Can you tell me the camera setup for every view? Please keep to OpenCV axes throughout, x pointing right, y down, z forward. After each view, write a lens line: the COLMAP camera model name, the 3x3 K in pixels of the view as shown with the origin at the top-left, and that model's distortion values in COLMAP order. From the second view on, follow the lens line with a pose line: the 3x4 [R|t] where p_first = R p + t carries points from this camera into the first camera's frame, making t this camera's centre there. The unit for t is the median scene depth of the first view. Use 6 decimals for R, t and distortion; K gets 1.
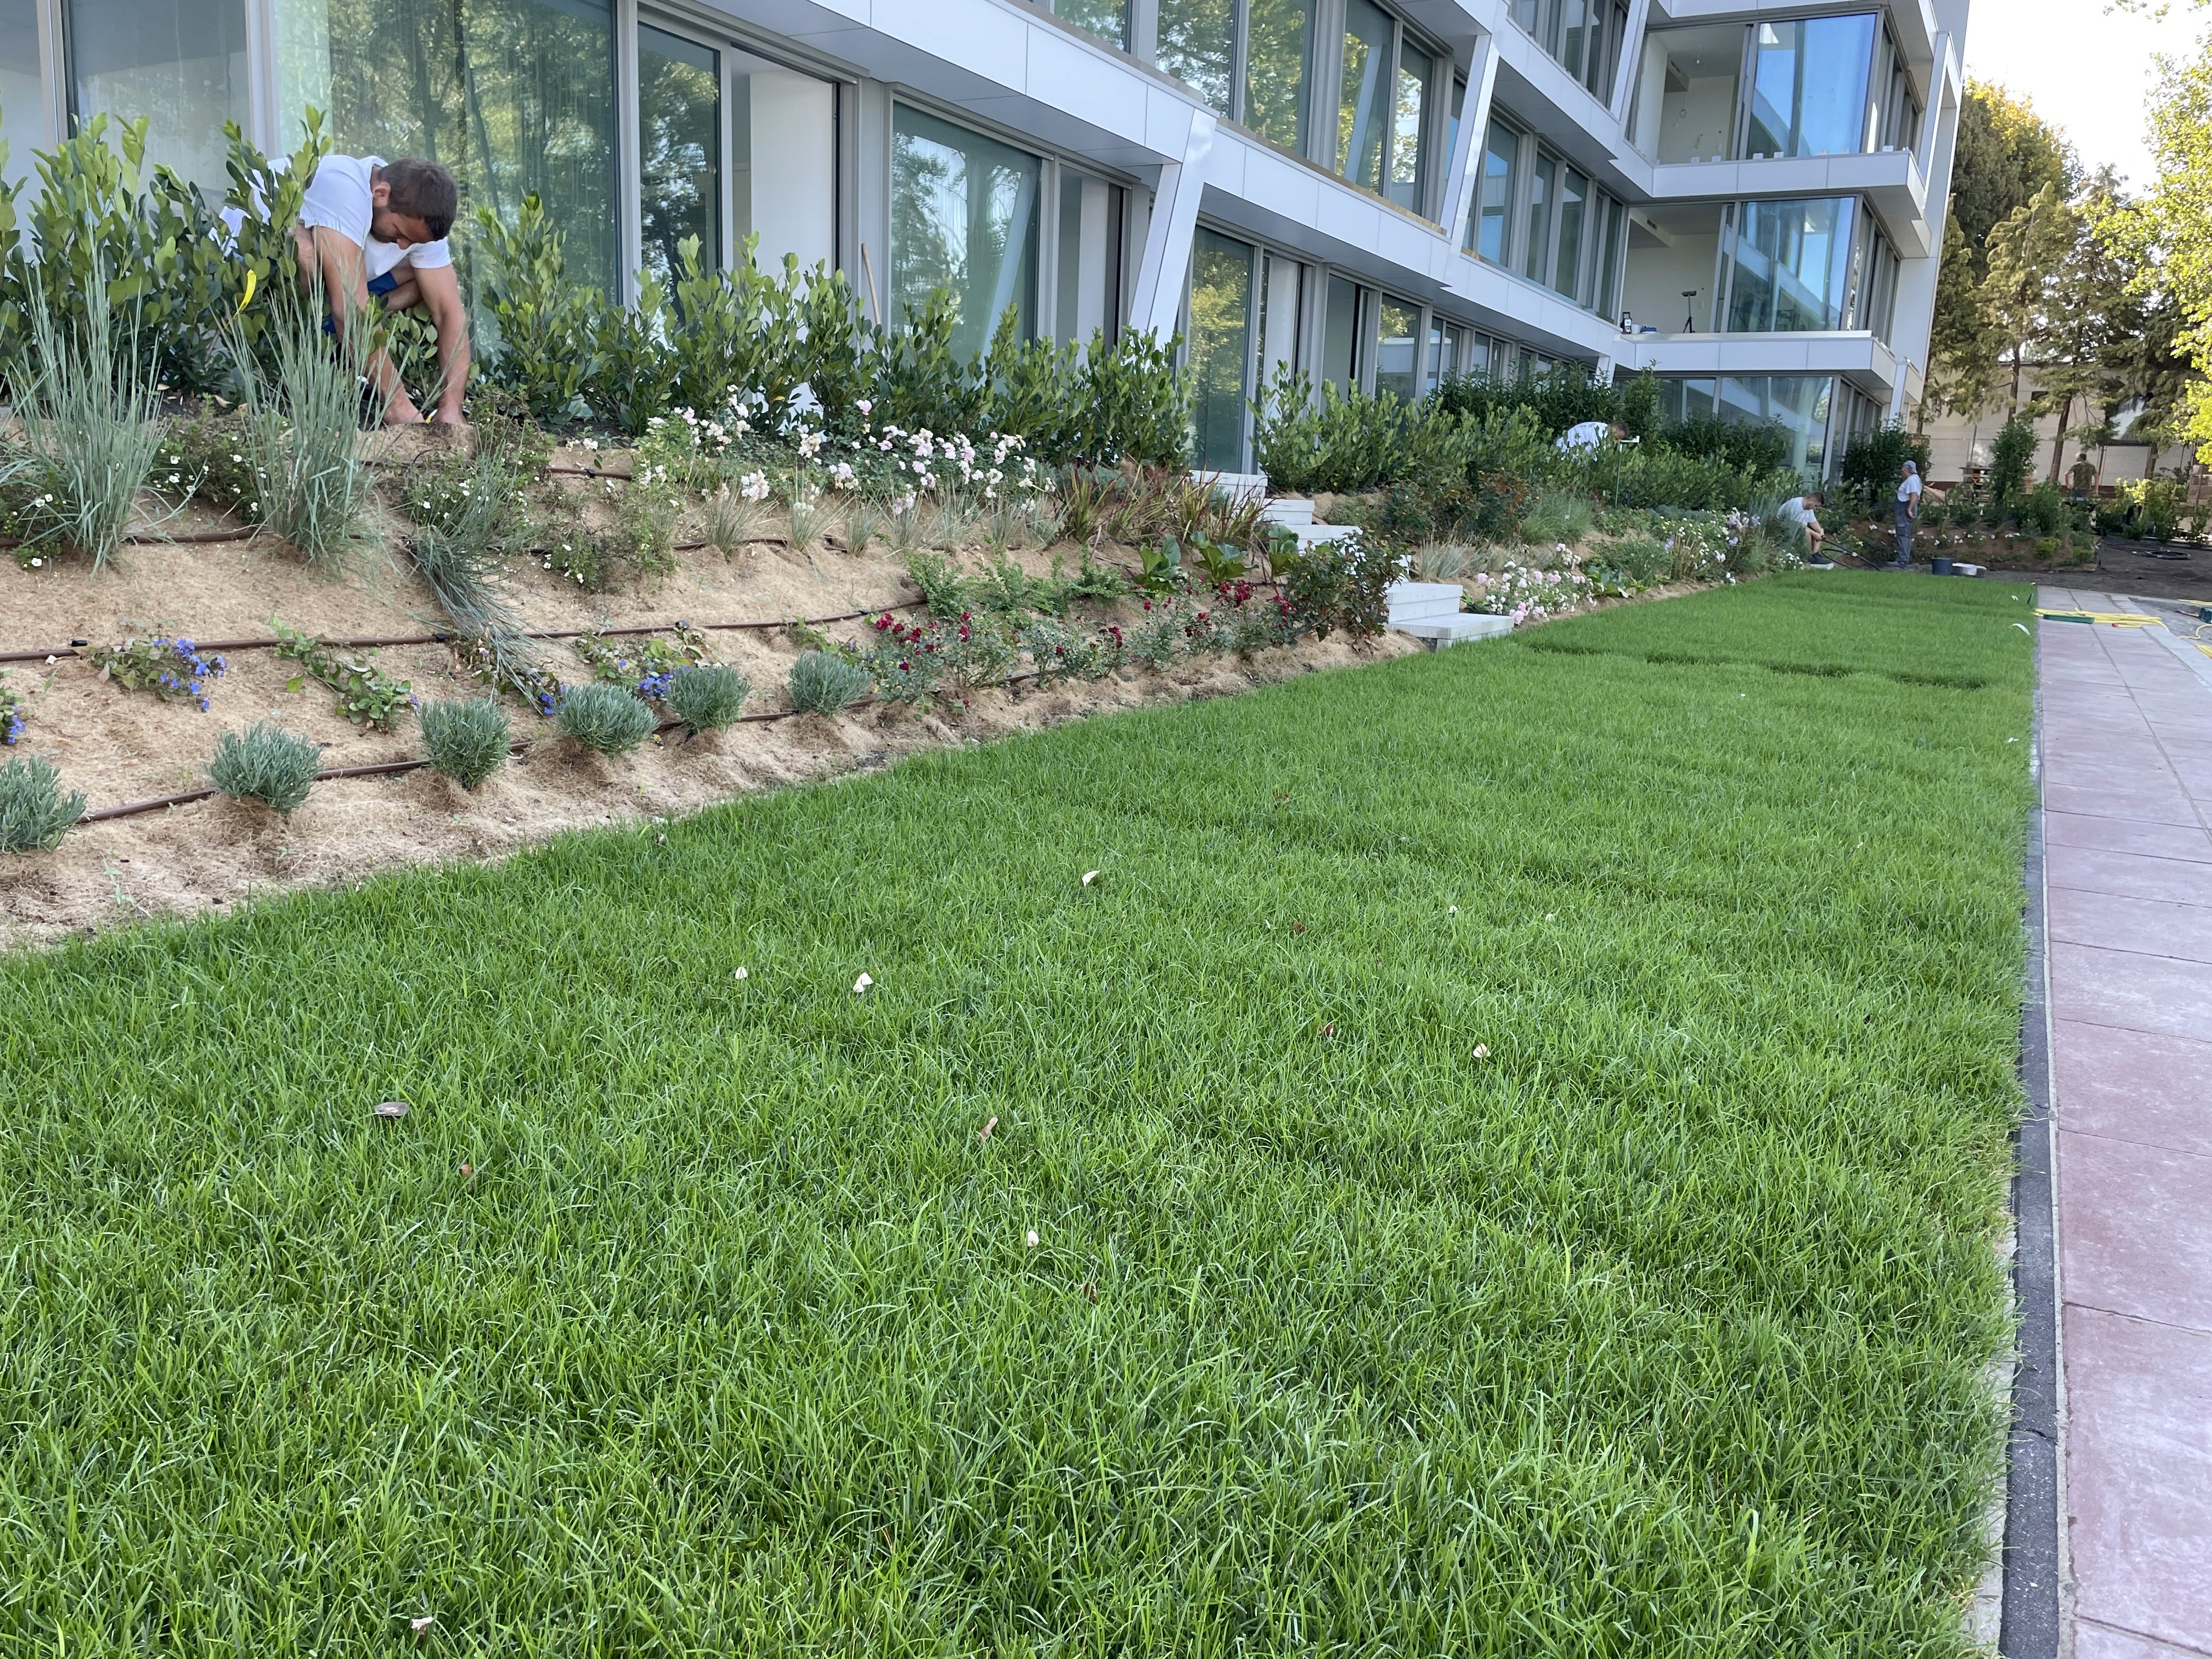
lens RADIAL K [[1655.5, 0, 1106.0], [0, 1655.5, 829.5], [0, 0, 1]] dist [0.058076, 0.000132]
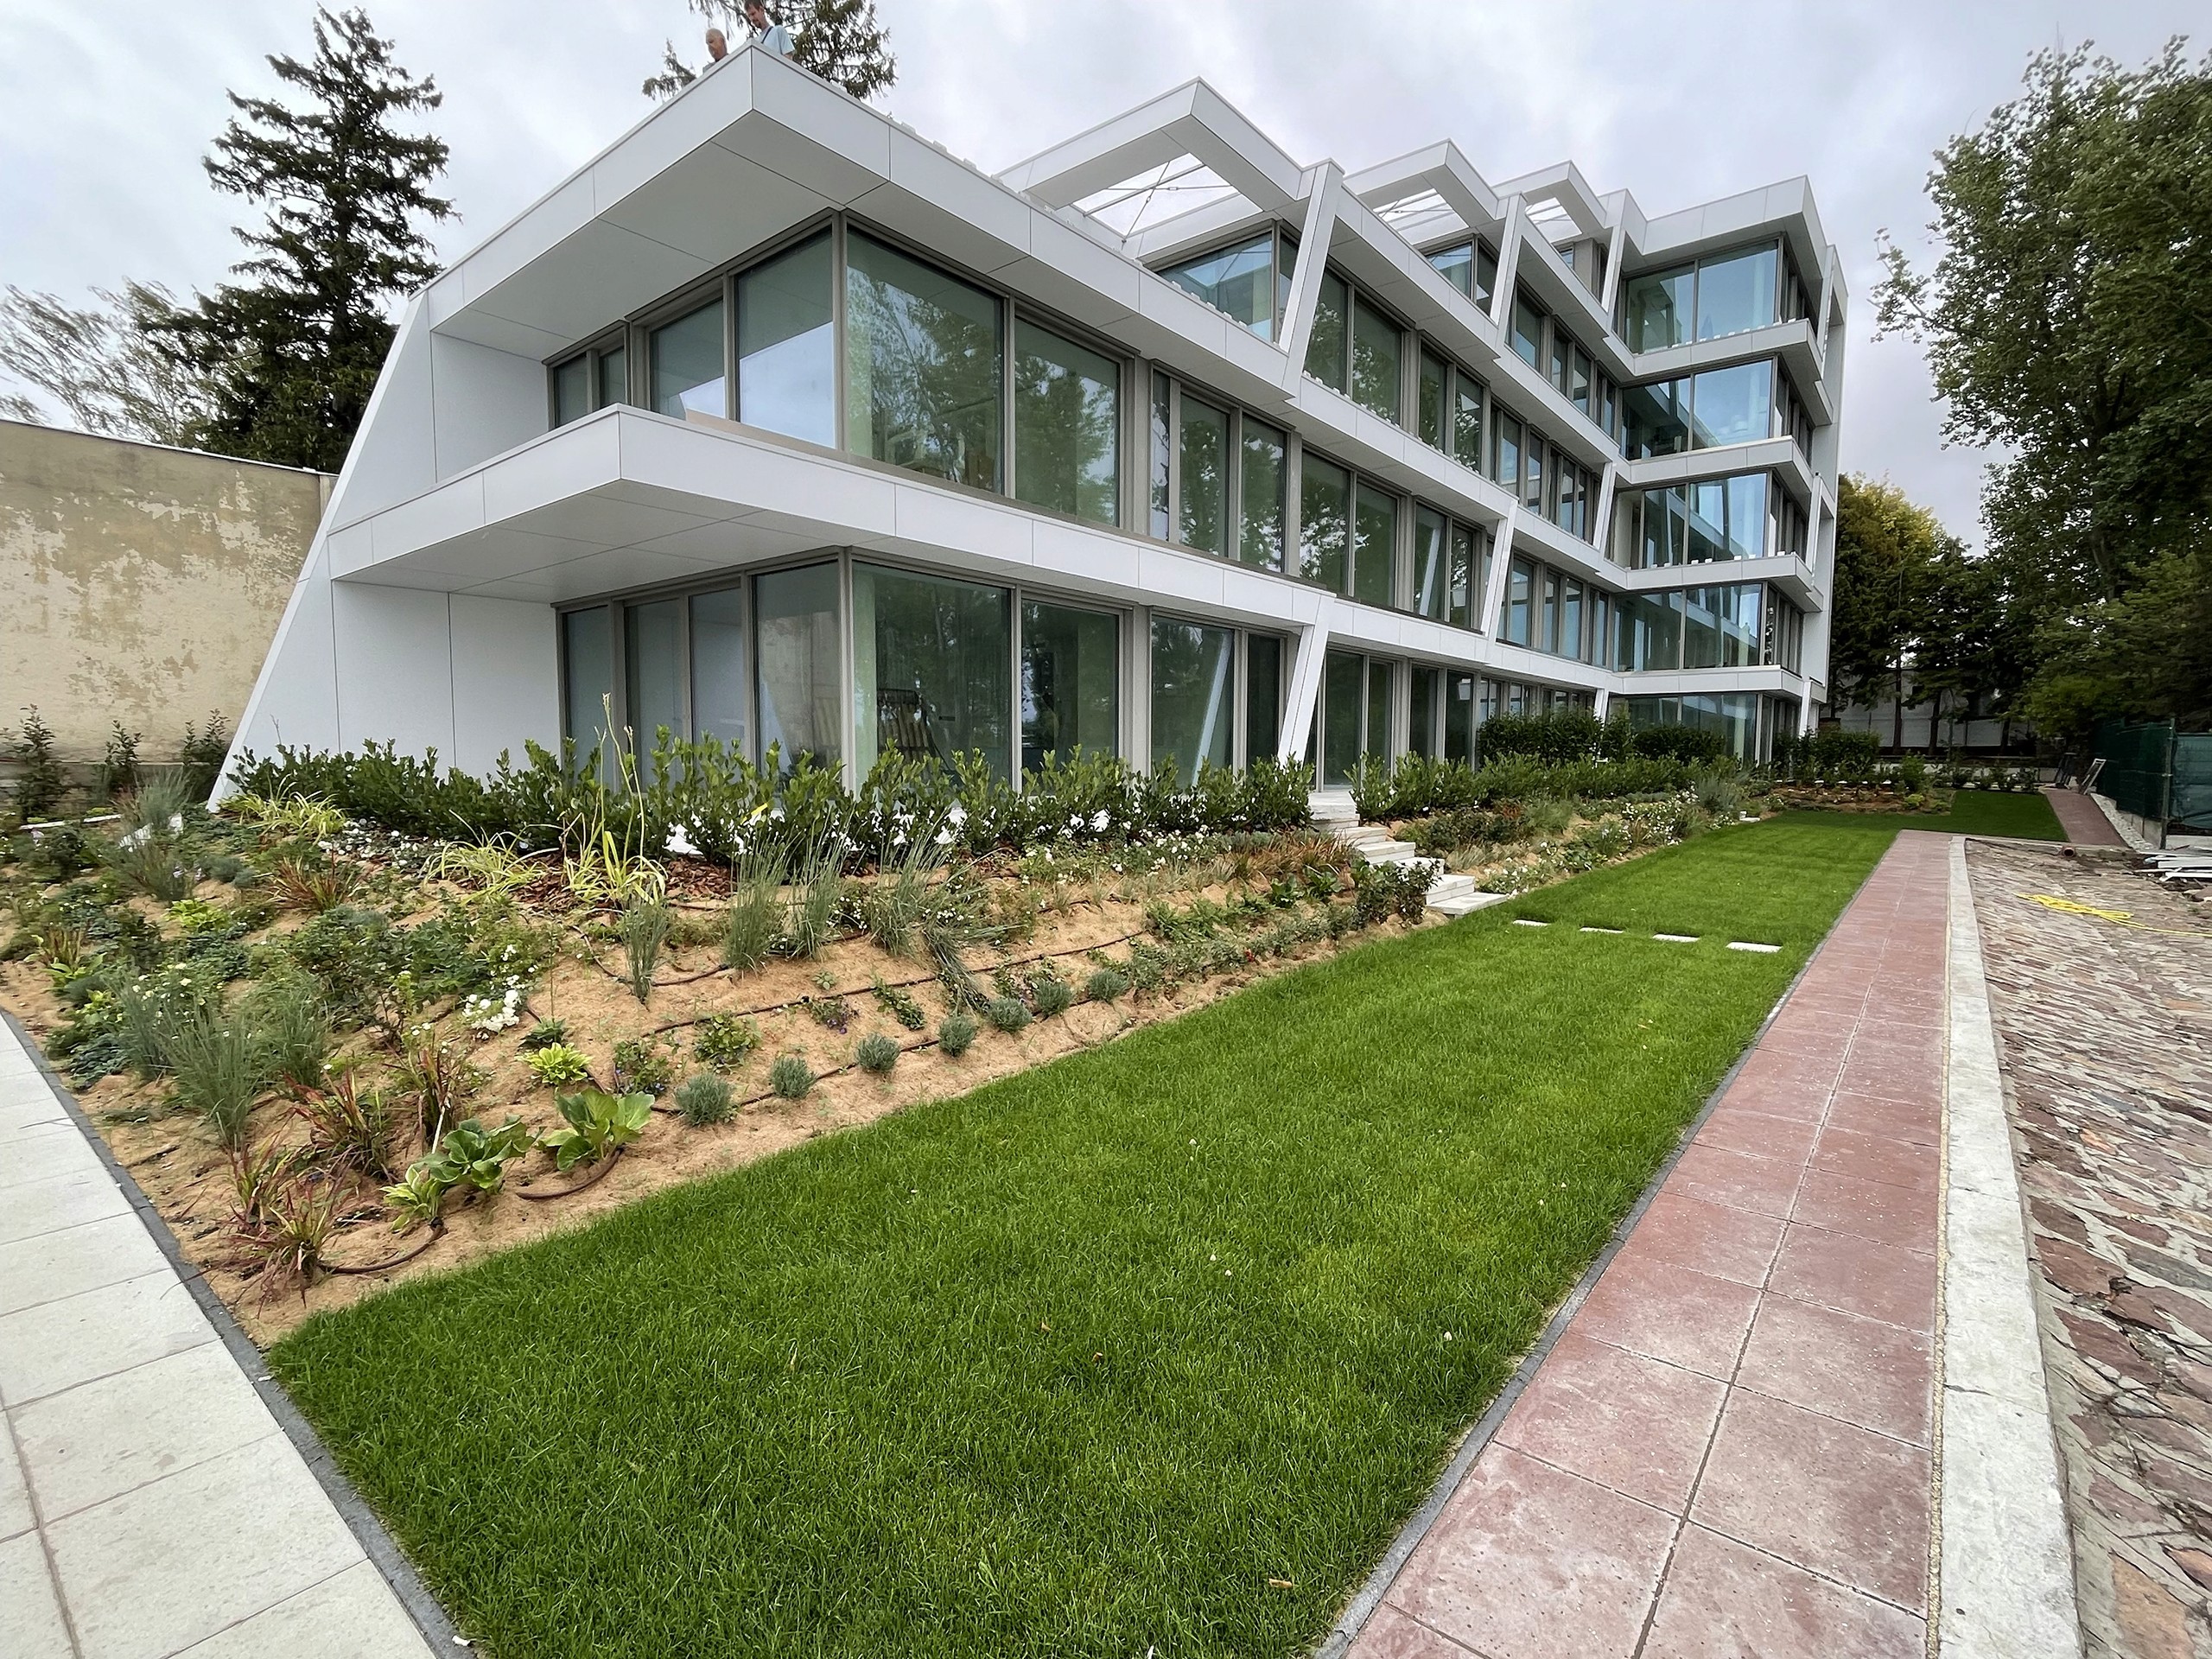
lens RADIAL K [[1047.1, 0, 1106.0], [0, 1047.1, 829.5], [0, 0, 1]] dist [-0.001106, 0.001667]
pose [[0.983193, -0.024191, -0.180958, 0.041461], [-0.000216, 0.991028, -0.133657, -0.060694], [0.182567, 0.131450, 0.974367, -0.178068]]
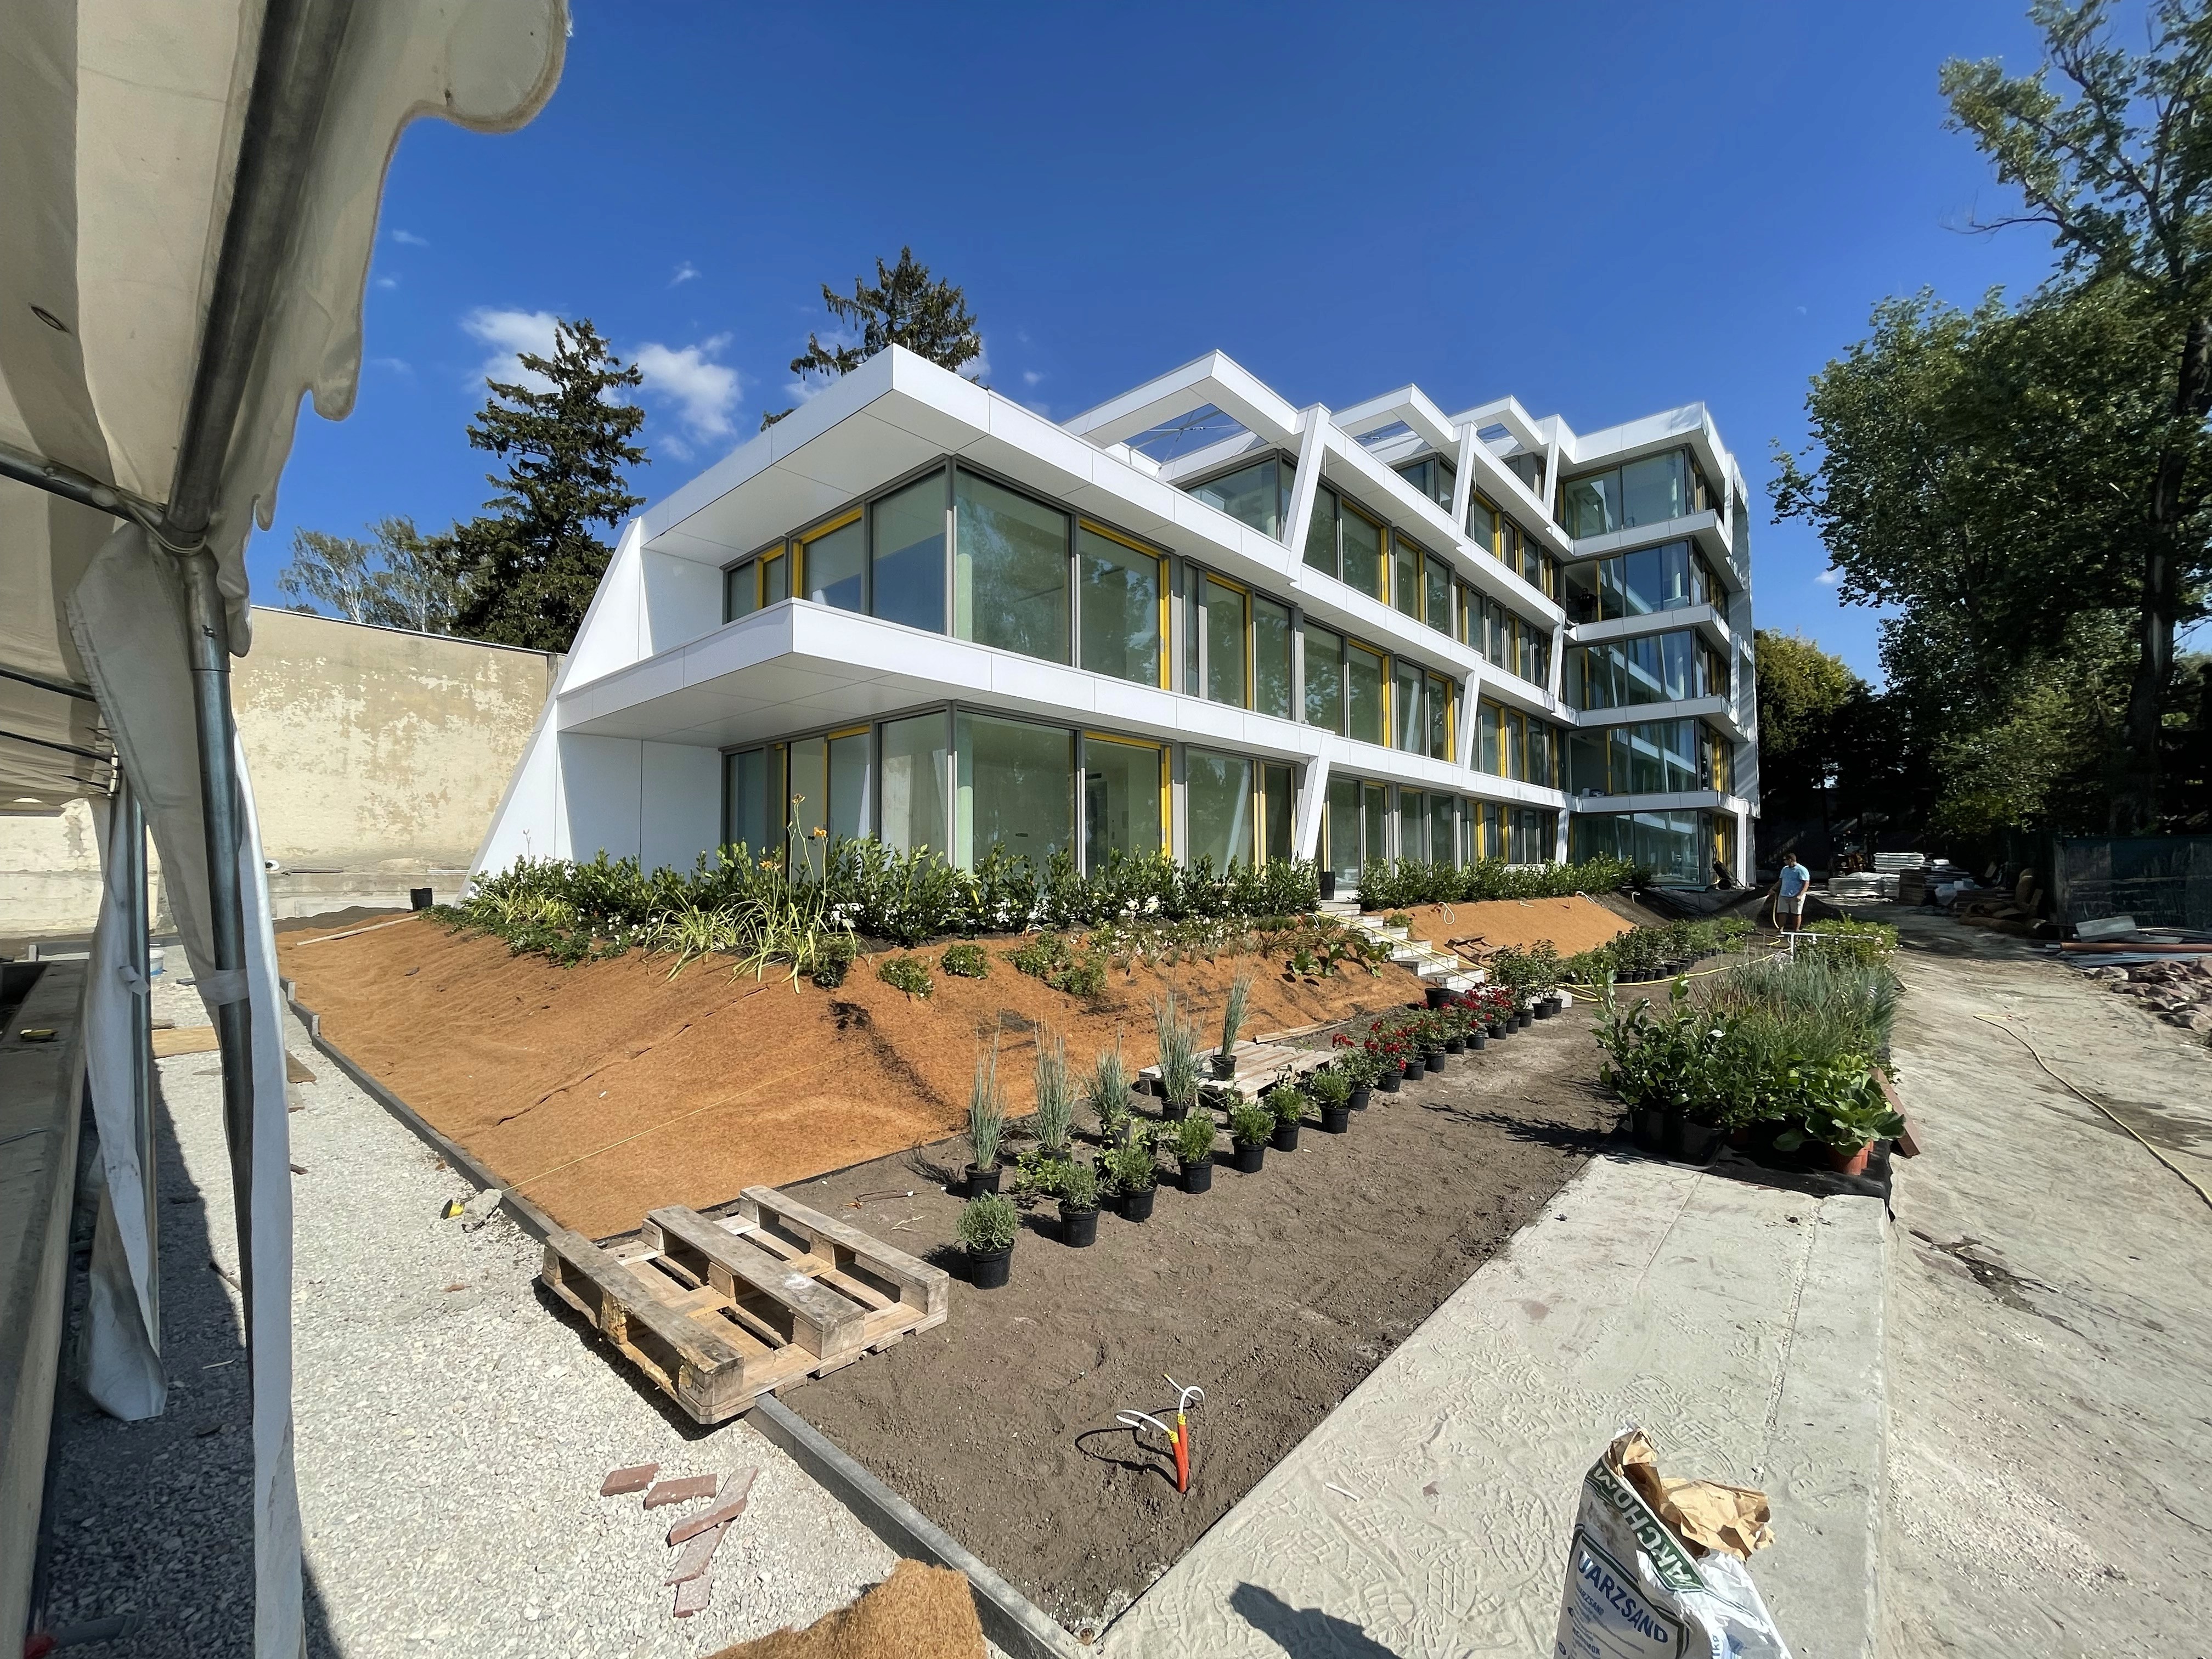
lens RADIAL K [[886.7, 0, 1106.0], [0, 886.7, 829.5], [0, 0, 1]] dist [0.000792, -0.000050]
pose [[0.974171, -0.056307, -0.218677, 0.040039], [-0.000562, 0.967803, -0.251707, -0.019579], [0.225809, 0.245328, 0.942775, -0.258094]]
